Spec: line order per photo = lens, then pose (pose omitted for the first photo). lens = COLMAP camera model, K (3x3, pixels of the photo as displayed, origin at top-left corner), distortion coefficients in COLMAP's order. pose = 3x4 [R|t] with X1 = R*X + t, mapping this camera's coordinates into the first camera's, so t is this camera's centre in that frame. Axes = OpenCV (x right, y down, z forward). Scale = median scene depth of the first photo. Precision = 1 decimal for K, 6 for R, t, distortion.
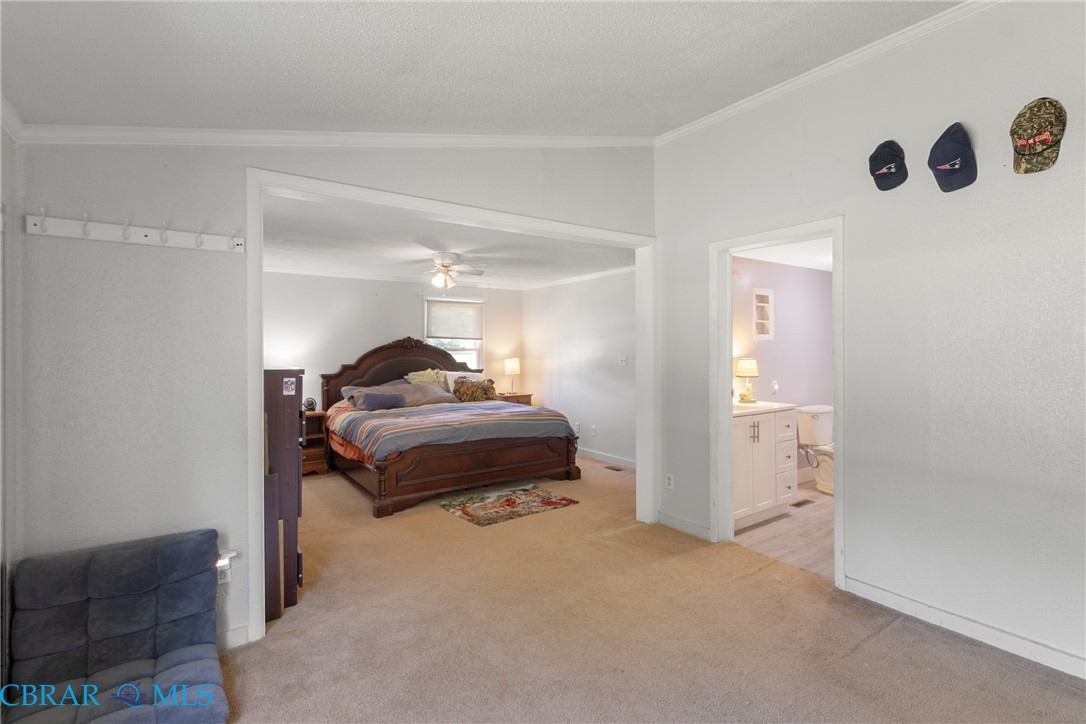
lens RADIAL K [[510.9, 0, 546.8], [0, 510.9, 347.4], [0, 0, 1]] dist [0.000766, 0.000196]
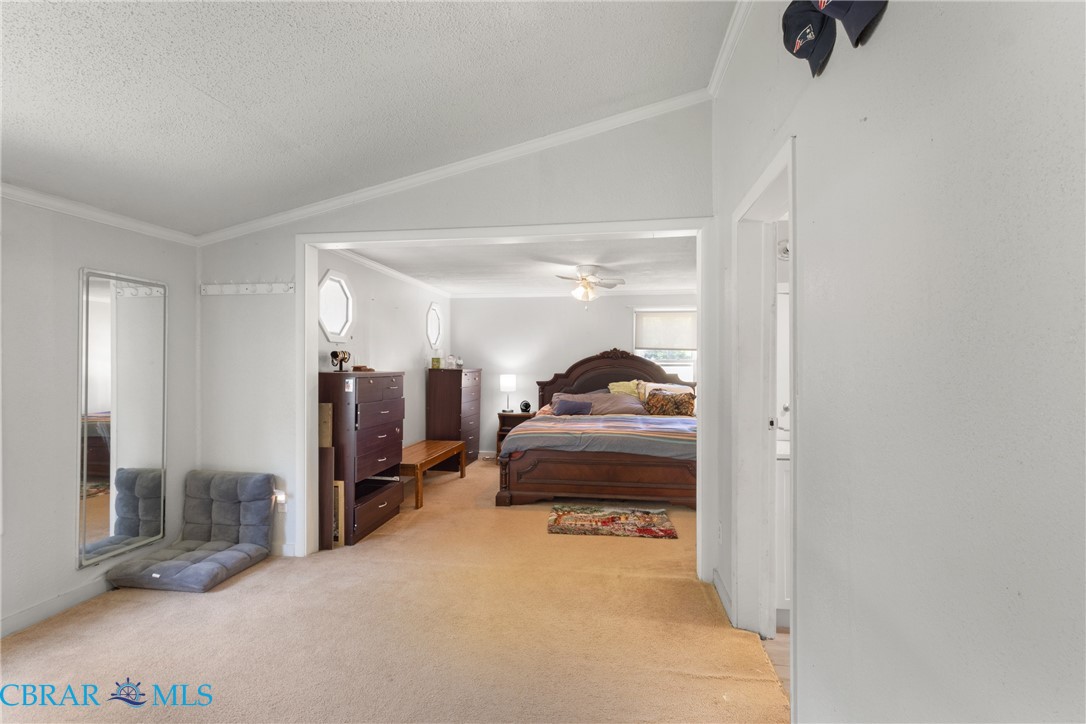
lens RADIAL K [[505.1, 0, 543.0], [0, 505.1, 362.0], [0, 0, 1]] dist [0.001279, 0.000474]
pose [[0.717782, 0.005477, -0.696246, 0.515813], [-0.002480, 0.999983, 0.005309, 0.003135], [0.696263, -0.002084, 0.717784, 0.245814]]
